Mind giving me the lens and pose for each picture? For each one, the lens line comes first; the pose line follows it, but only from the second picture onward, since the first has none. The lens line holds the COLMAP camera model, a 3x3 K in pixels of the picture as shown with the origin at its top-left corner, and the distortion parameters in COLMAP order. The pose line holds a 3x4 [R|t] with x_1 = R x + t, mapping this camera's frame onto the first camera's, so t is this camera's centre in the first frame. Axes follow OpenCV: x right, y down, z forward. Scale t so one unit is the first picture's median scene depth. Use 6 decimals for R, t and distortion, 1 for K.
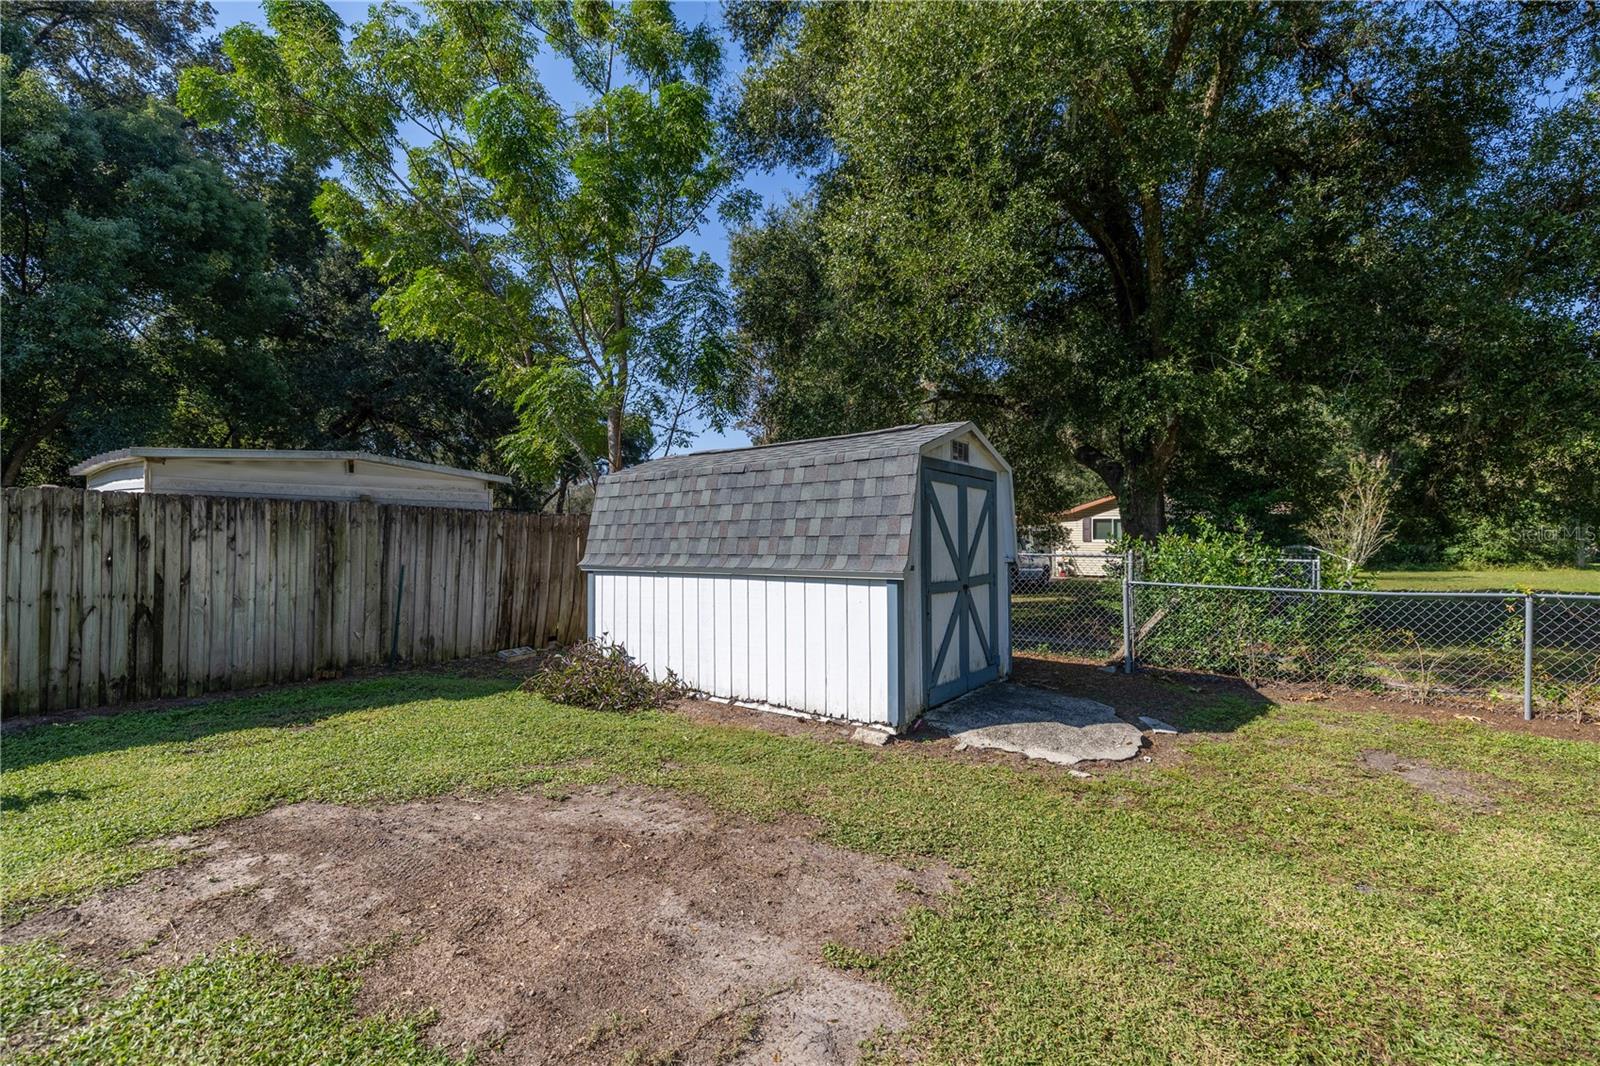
lens RADIAL K [[677.0, 0, 799.9], [0, 677.0, 525.5], [0, 0, 1]] dist [0.000057, 0.000411]
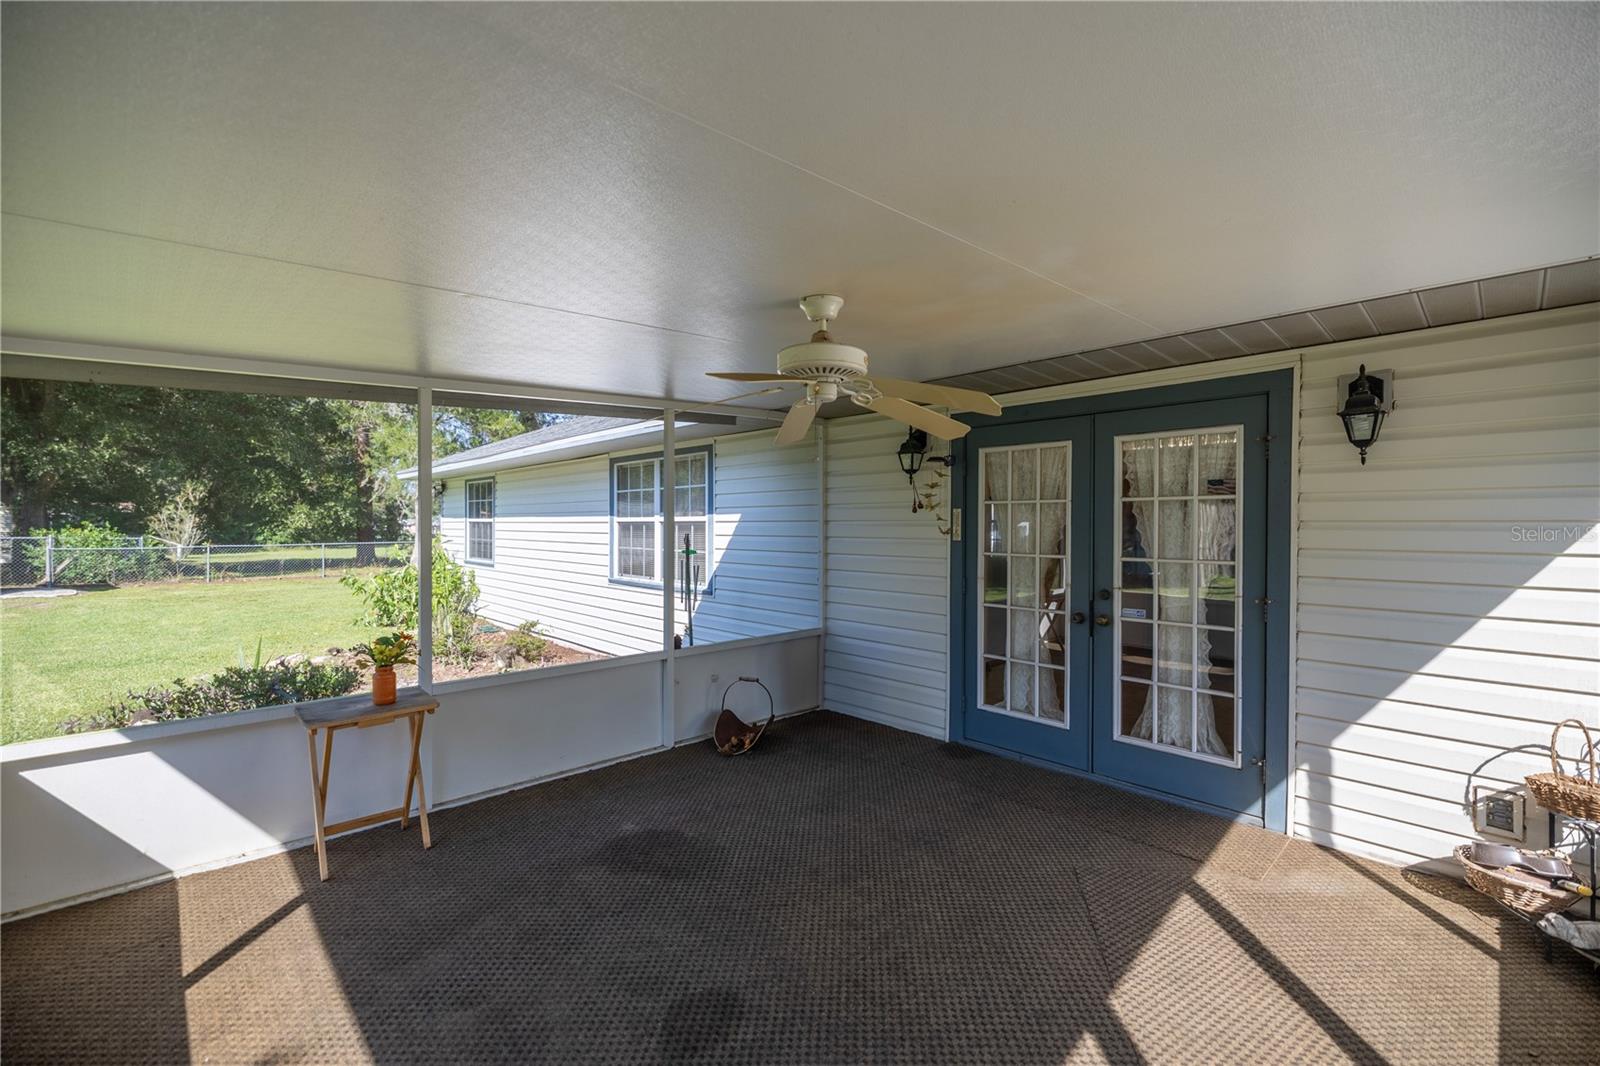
lens RADIAL K [[677.0, 0, 801.0], [0, 677.0, 529.6], [0, 0, 1]] dist [0.000057, 0.000411]
pose [[0.169777, -0.006459, 0.985461, -1.519517], [-0.010508, 0.999910, 0.008364, -0.032234], [-0.985426, -0.011775, 0.169694, -2.146856]]
